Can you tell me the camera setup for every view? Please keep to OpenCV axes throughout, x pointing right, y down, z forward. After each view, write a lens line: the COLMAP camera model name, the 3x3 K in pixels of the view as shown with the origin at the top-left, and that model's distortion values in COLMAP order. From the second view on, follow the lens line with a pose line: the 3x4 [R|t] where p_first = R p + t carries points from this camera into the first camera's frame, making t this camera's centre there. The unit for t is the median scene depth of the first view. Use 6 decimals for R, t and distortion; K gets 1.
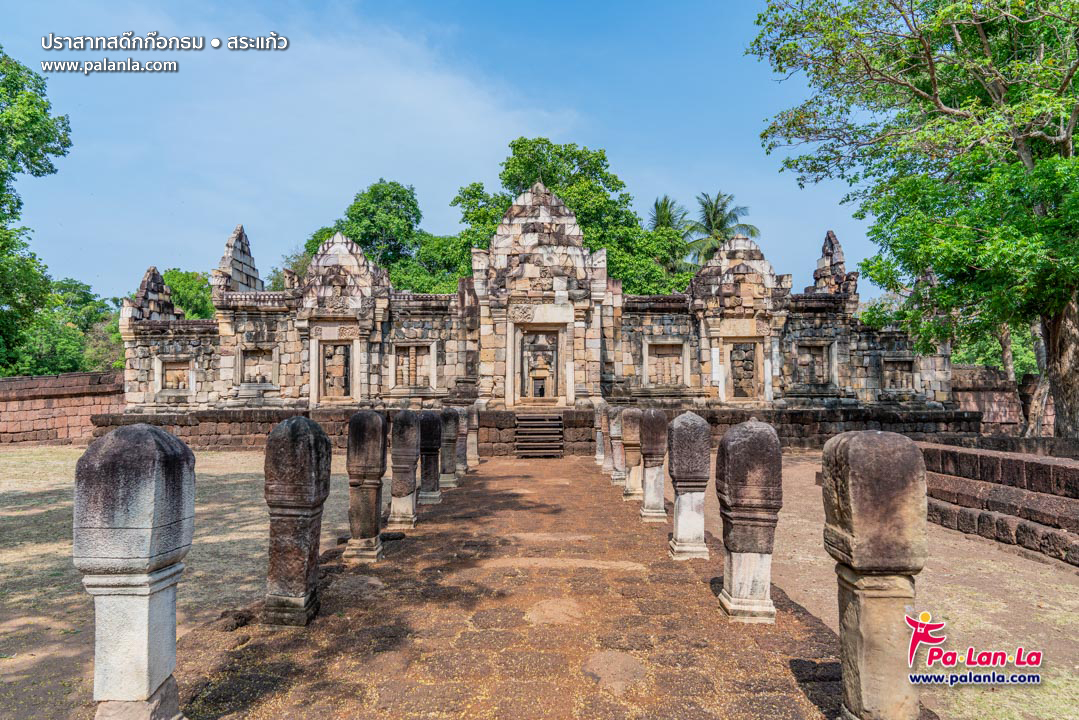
lens RADIAL K [[768.6, 0, 538.2], [0, 768.6, 358.3], [0, 0, 1]] dist [-0.036514, 0.001820]
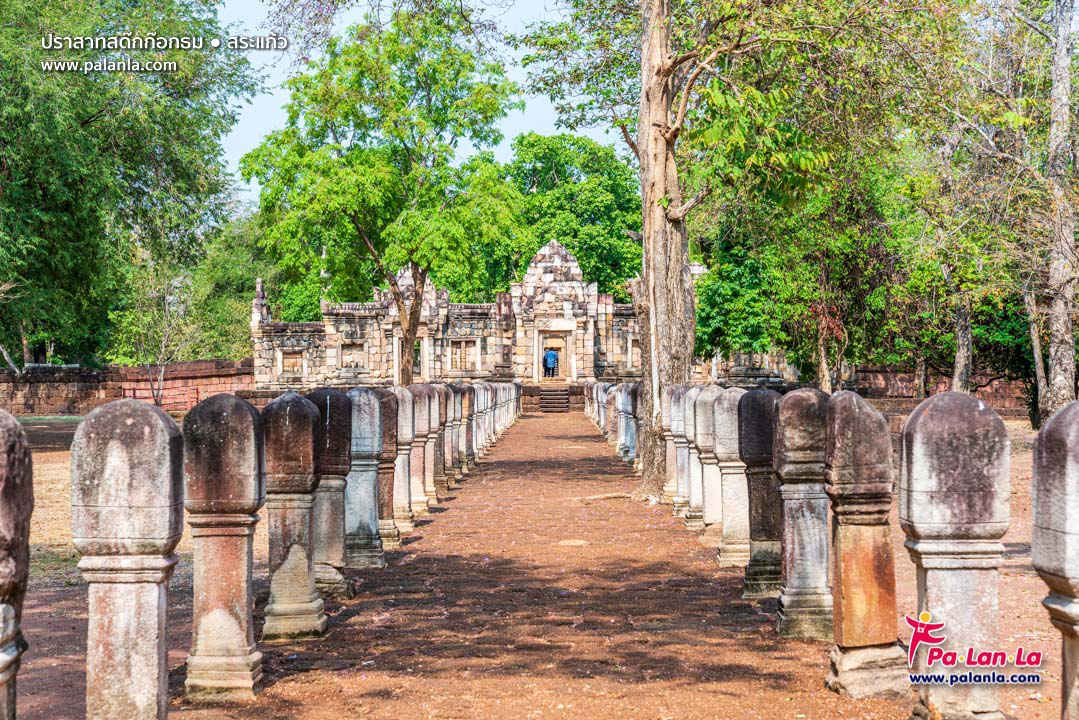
lens RADIAL K [[2176.3, 0, 539.6], [0, 2176.3, 359.8], [0, 0, 1]] dist [0.034623, 0.000000]
pose [[0.999997, -0.002002, -0.001277, -0.020237], [0.002059, 0.998906, 0.046713, -0.169321], [0.001182, -0.046715, 0.998908, -3.010950]]
